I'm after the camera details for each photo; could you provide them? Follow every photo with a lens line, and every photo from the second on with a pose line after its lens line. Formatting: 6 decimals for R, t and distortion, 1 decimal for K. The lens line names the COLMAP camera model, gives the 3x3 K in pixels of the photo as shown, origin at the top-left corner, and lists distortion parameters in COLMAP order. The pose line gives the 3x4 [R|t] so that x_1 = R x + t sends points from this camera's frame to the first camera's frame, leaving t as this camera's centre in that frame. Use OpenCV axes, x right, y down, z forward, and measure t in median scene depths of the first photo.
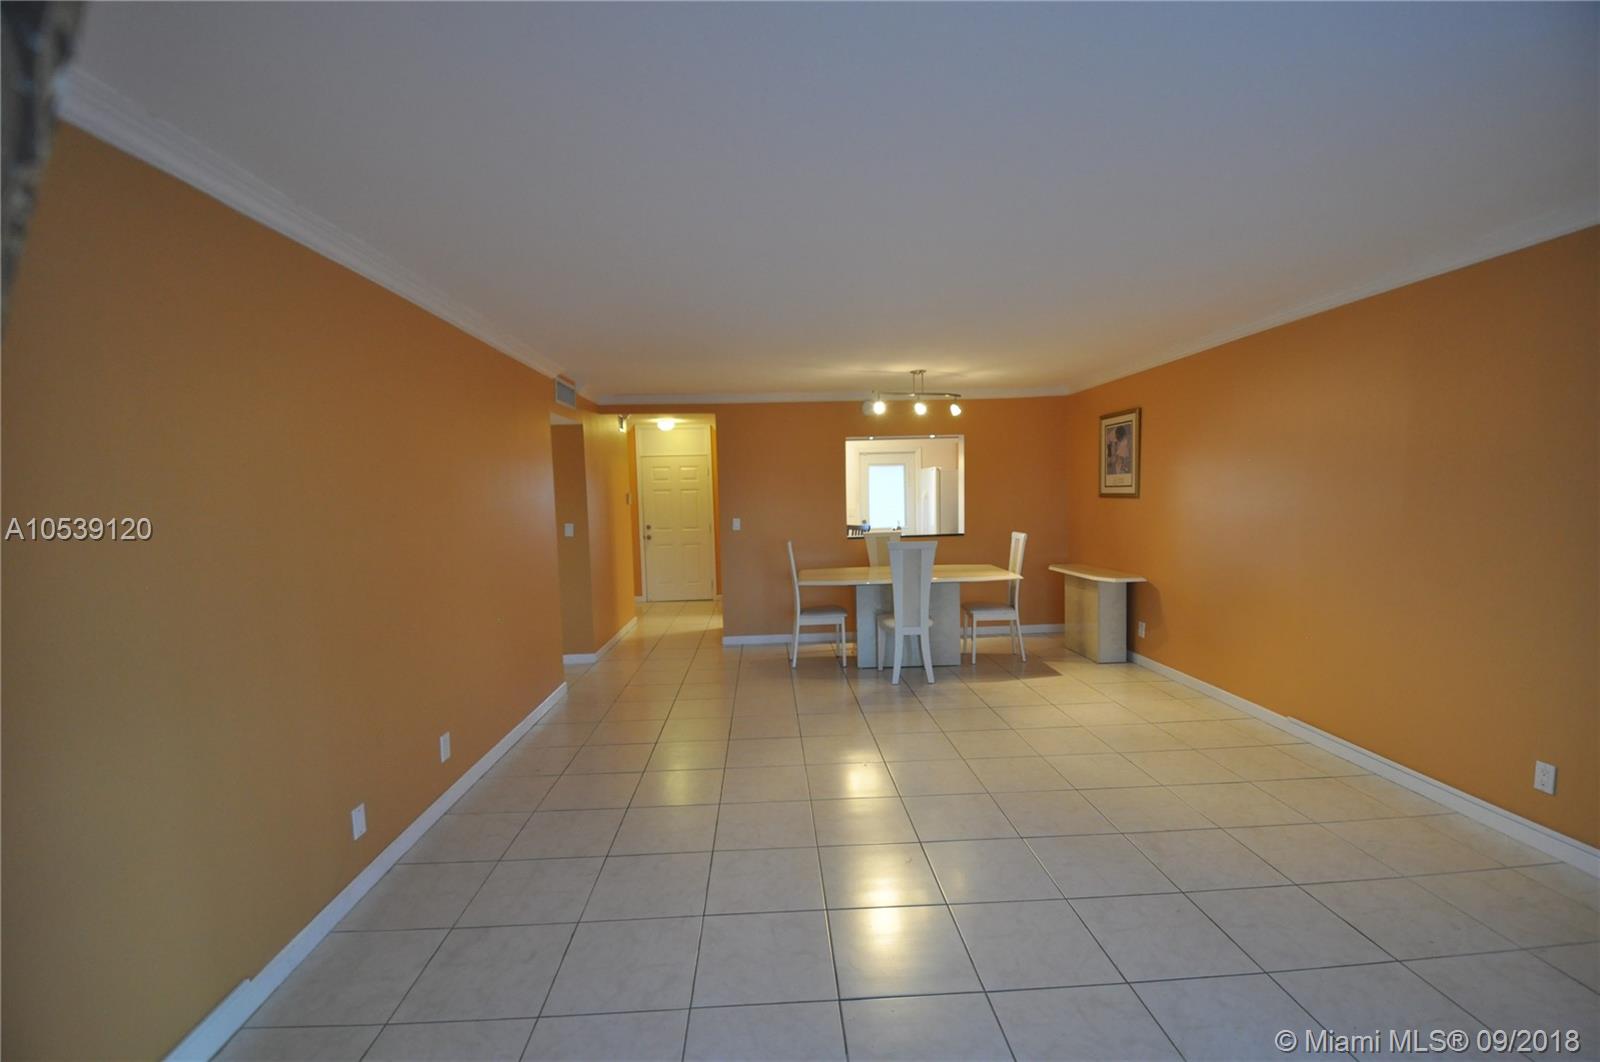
lens RADIAL K [[689.9, 0, 795.6], [0, 689.9, 540.4], [0, 0, 1]] dist [0.007189, -0.016019]
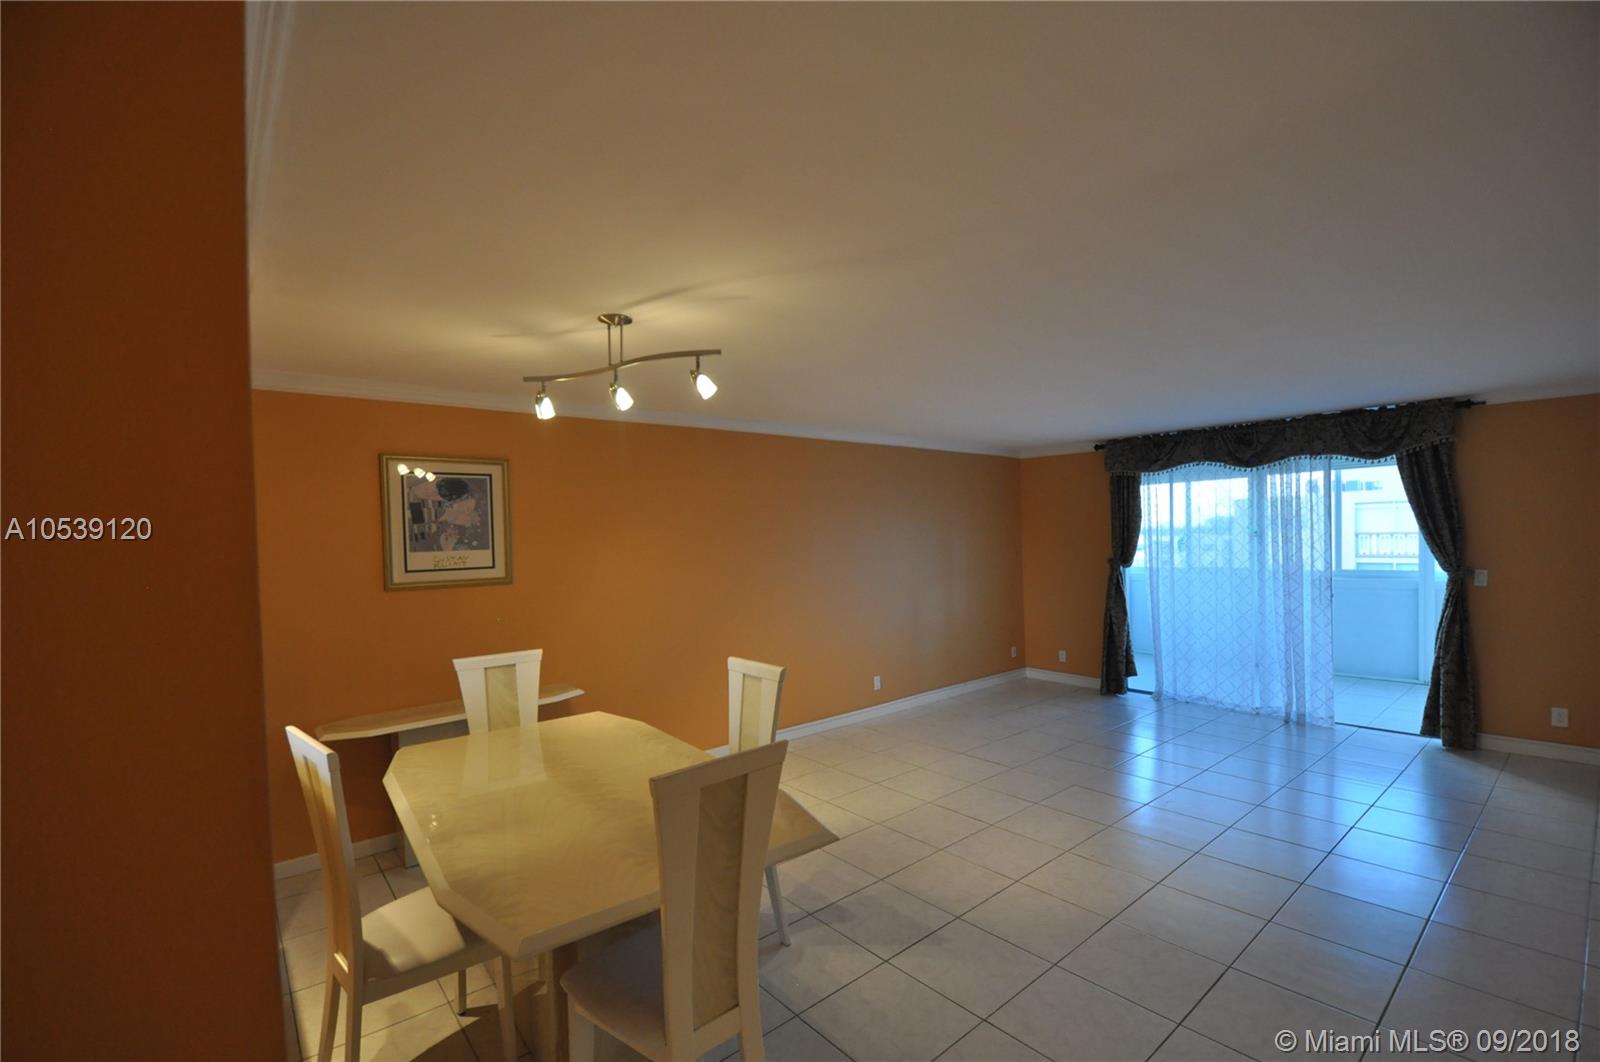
lens RADIAL K [[689.9, 0, 799.4], [0, 689.9, 549.0], [0, 0, 1]] dist [0.007189, -0.016019]
pose [[-0.592945, 0.017389, 0.805055, -0.260170], [0.090132, 0.994917, 0.044895, -0.099963], [-0.800182, 0.099181, -0.591499, 1.151708]]
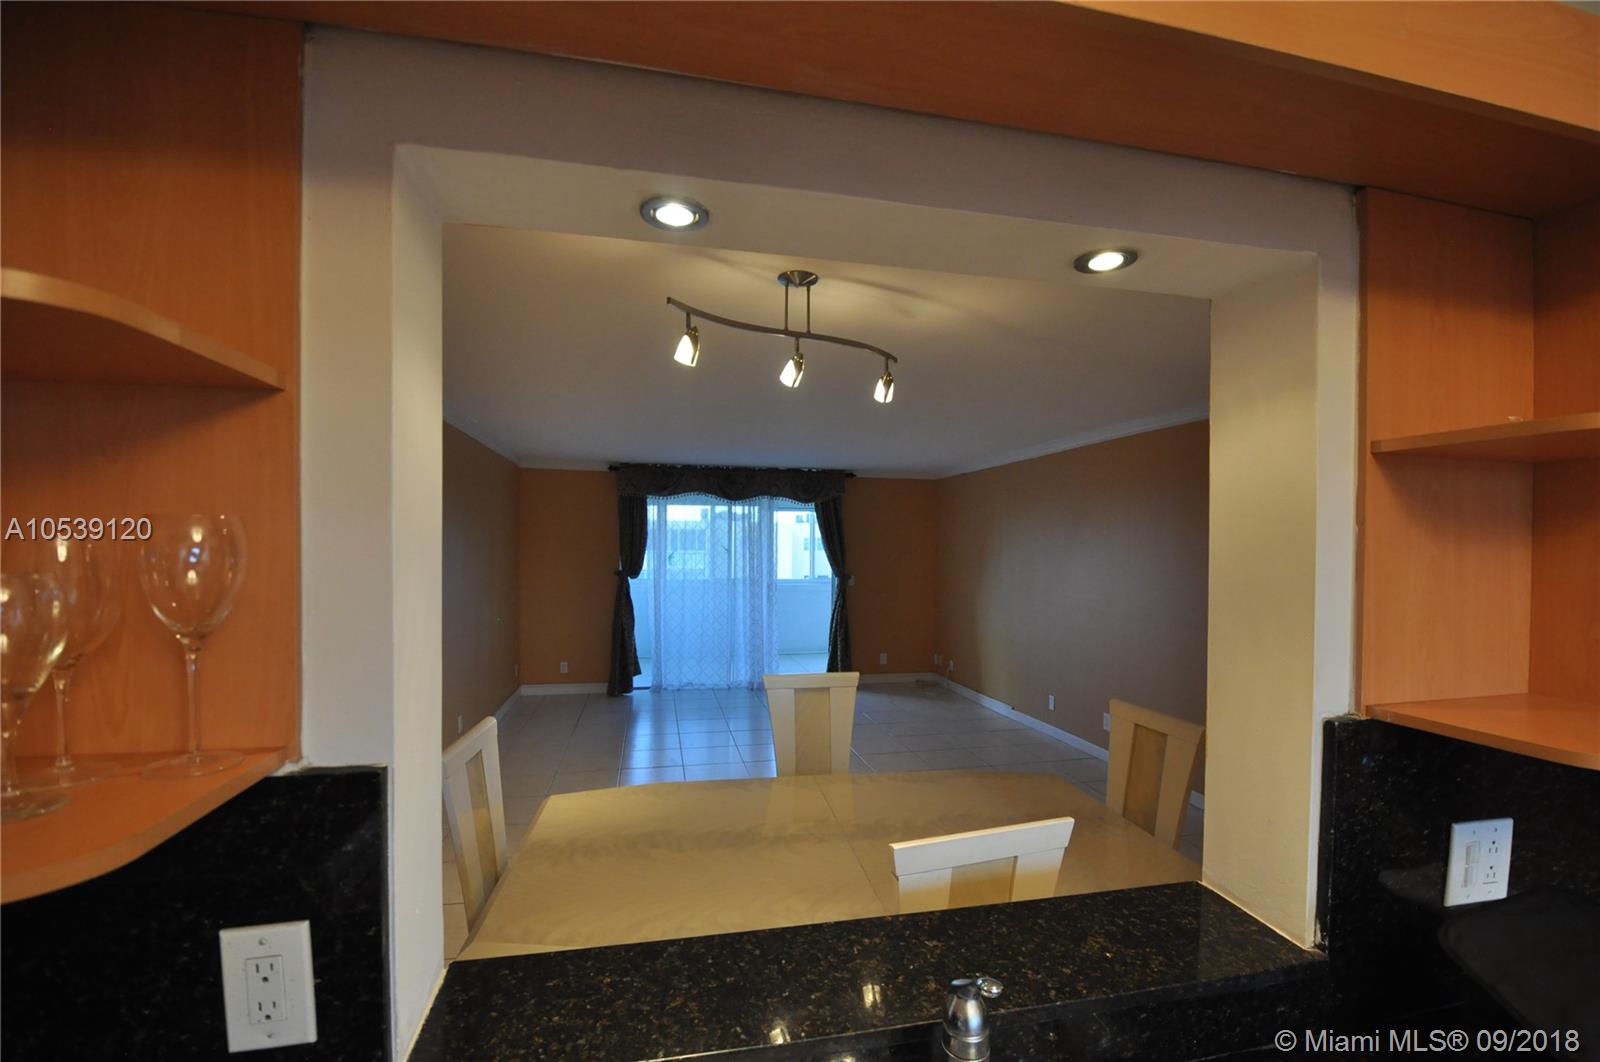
lens RADIAL K [[689.9, 0, 805.1], [0, 689.9, 556.4], [0, 0, 1]] dist [0.007189, -0.016019]
pose [[-0.987084, 0.011849, -0.159764, 0.236130], [-0.001805, 0.996375, 0.085046, -0.120565], [0.160193, 0.084236, -0.983485, 1.353840]]
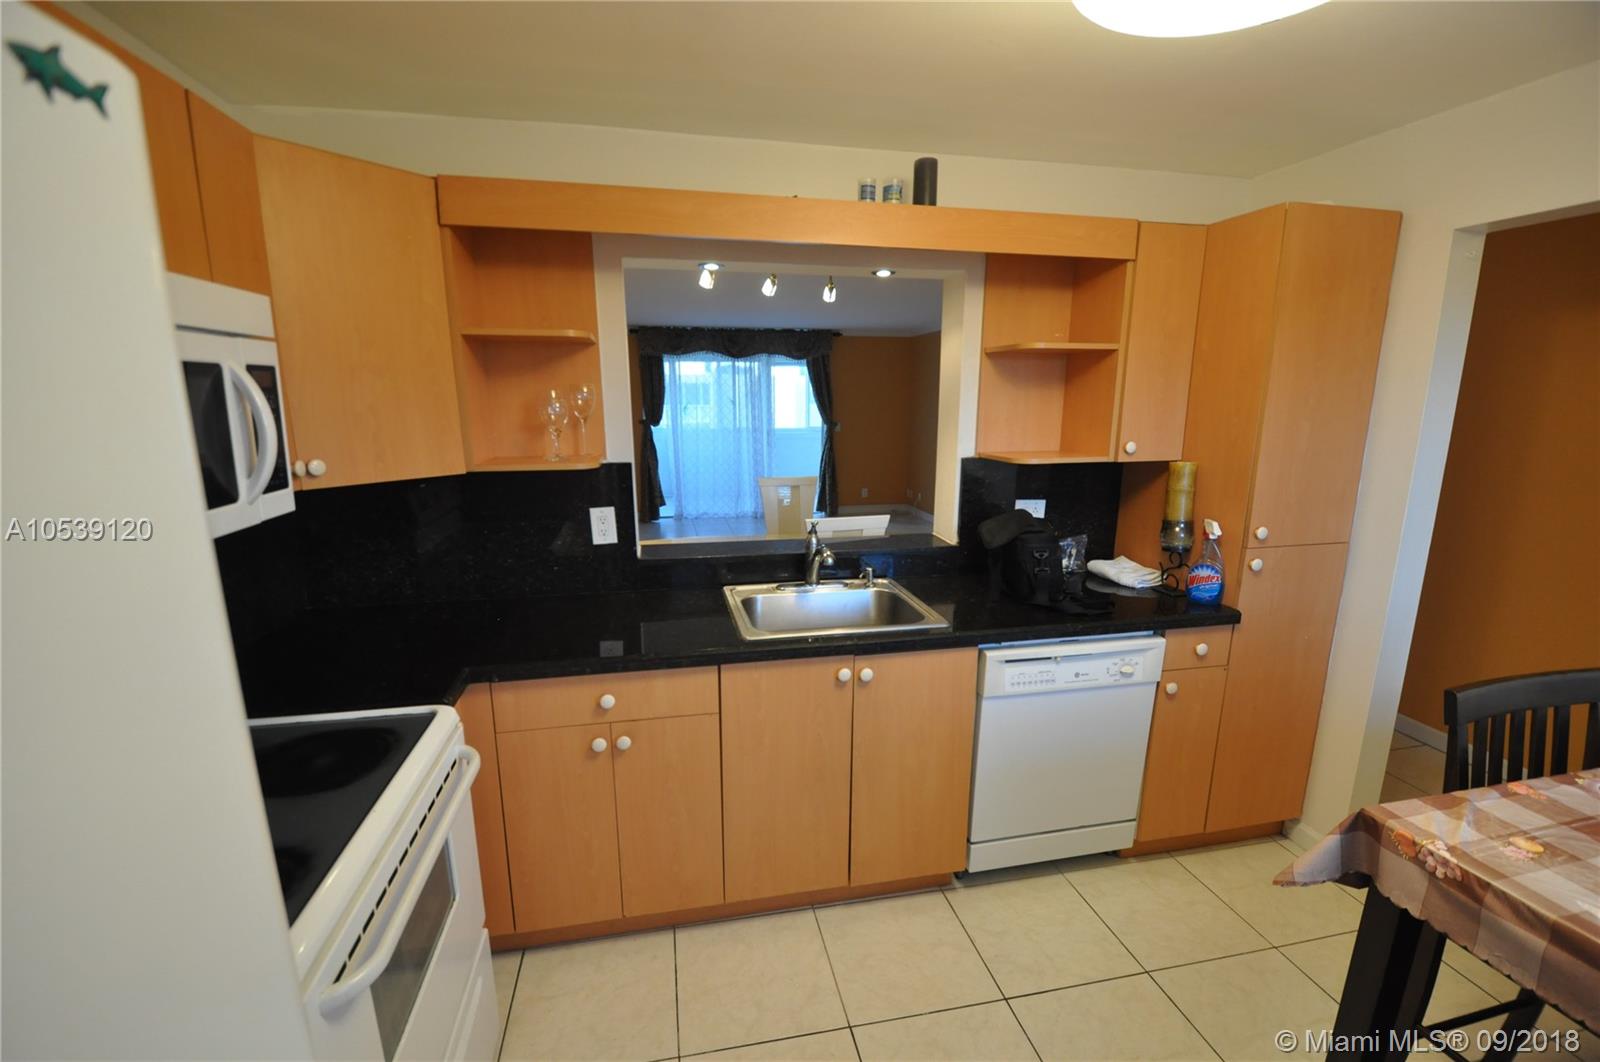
lens RADIAL K [[689.9, 0, 800.9], [0, 689.9, 552.3], [0, 0, 1]] dist [0.007189, -0.016019]
pose [[-0.989199, 0.049929, -0.137816, 0.251728], [0.008846, 0.958822, 0.283870, -0.135707], [0.146315, 0.279585, -0.948907, 1.638955]]
